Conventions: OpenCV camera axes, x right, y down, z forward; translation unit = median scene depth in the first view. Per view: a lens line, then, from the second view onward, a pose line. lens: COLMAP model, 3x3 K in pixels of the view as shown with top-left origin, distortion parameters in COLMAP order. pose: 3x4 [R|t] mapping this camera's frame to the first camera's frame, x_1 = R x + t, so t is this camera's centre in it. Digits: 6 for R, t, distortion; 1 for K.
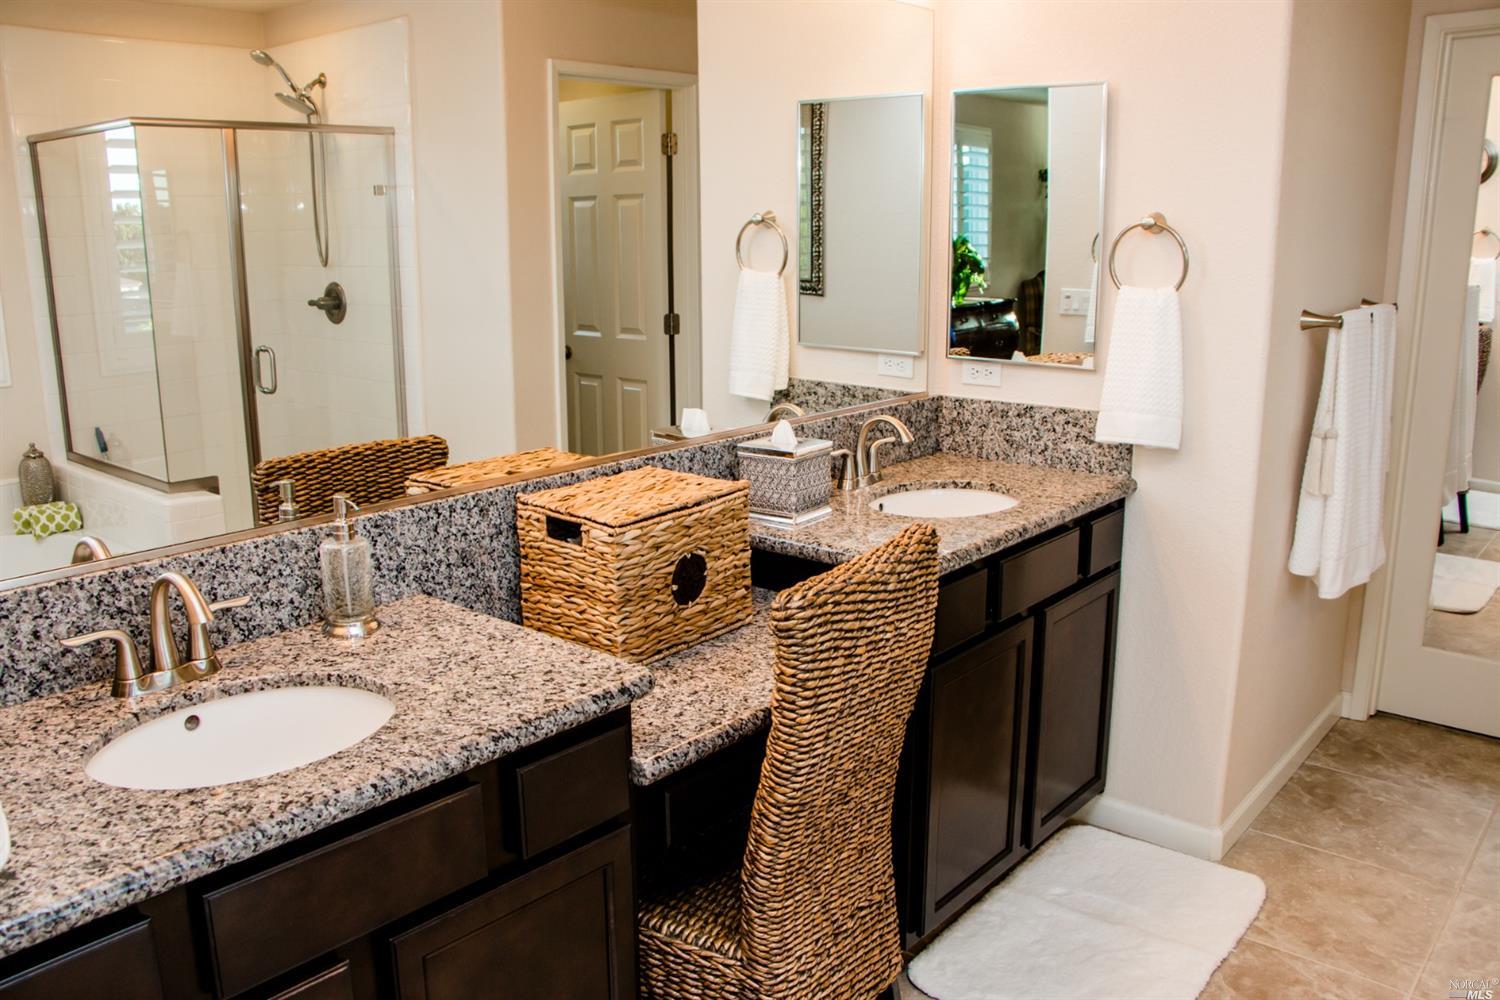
lens RADIAL K [[1234.1, 0, 751.7], [0, 1234.1, 501.6], [0, 0, 1]] dist [-0.142582, 0.057723]
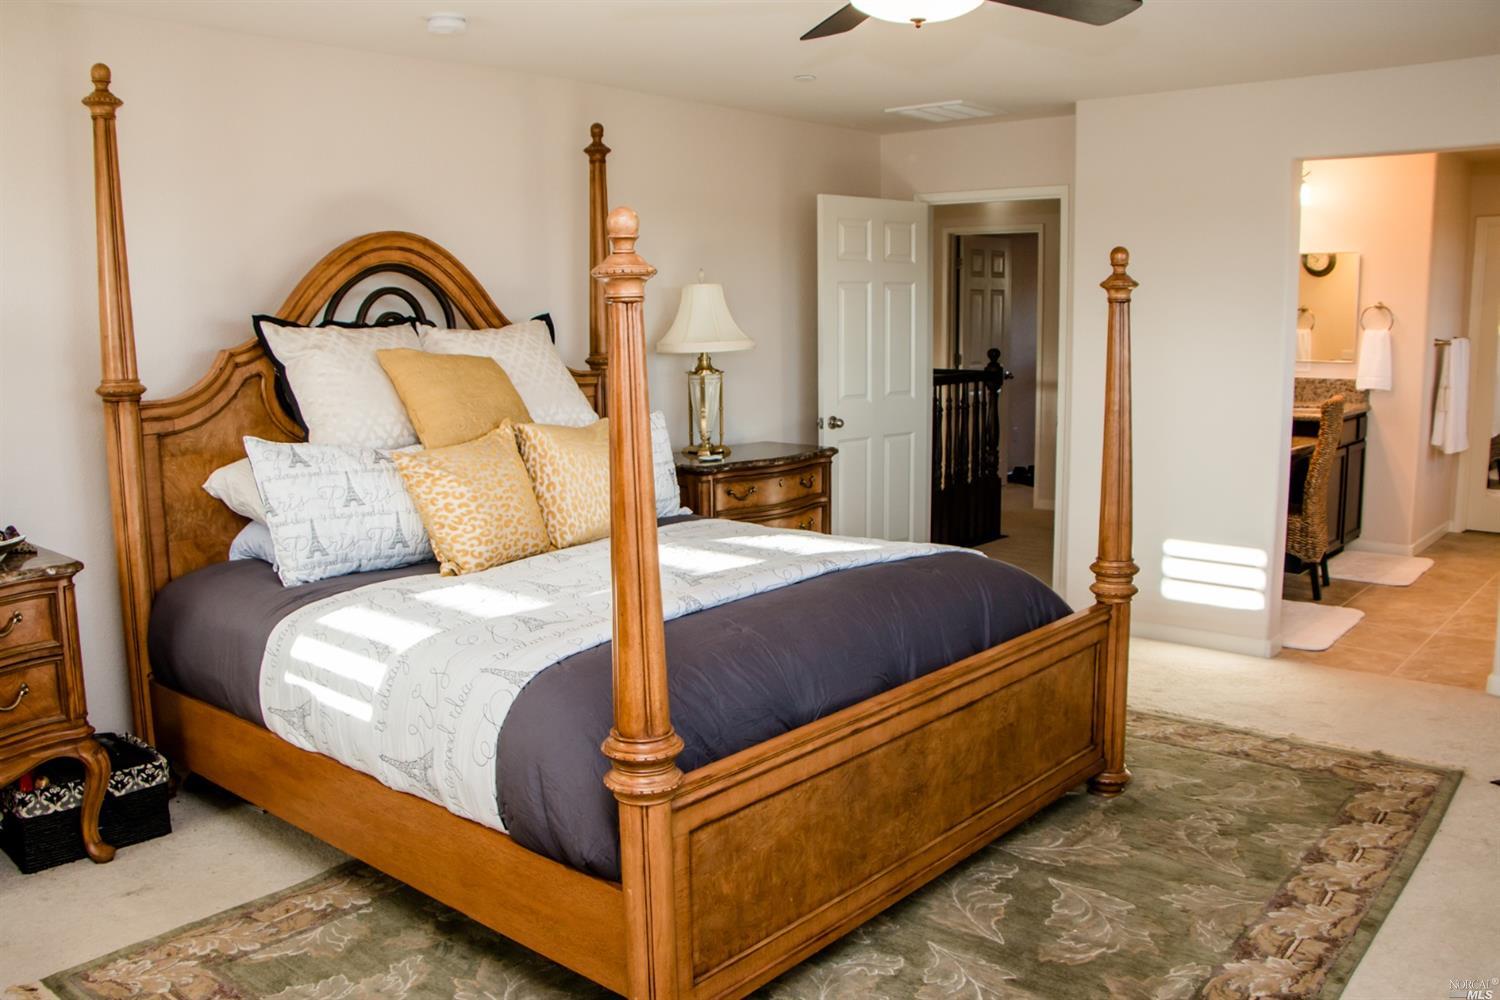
lens RADIAL K [[1234.1, 0, 749.0], [0, 1234.1, 498.0], [0, 0, 1]] dist [-0.142582, 0.057723]
pose [[0.999782, -0.000890, -0.020839, -0.926220], [-0.000739, 0.996948, -0.078063, 0.368117], [0.020845, 0.078062, 0.996731, -1.477106]]
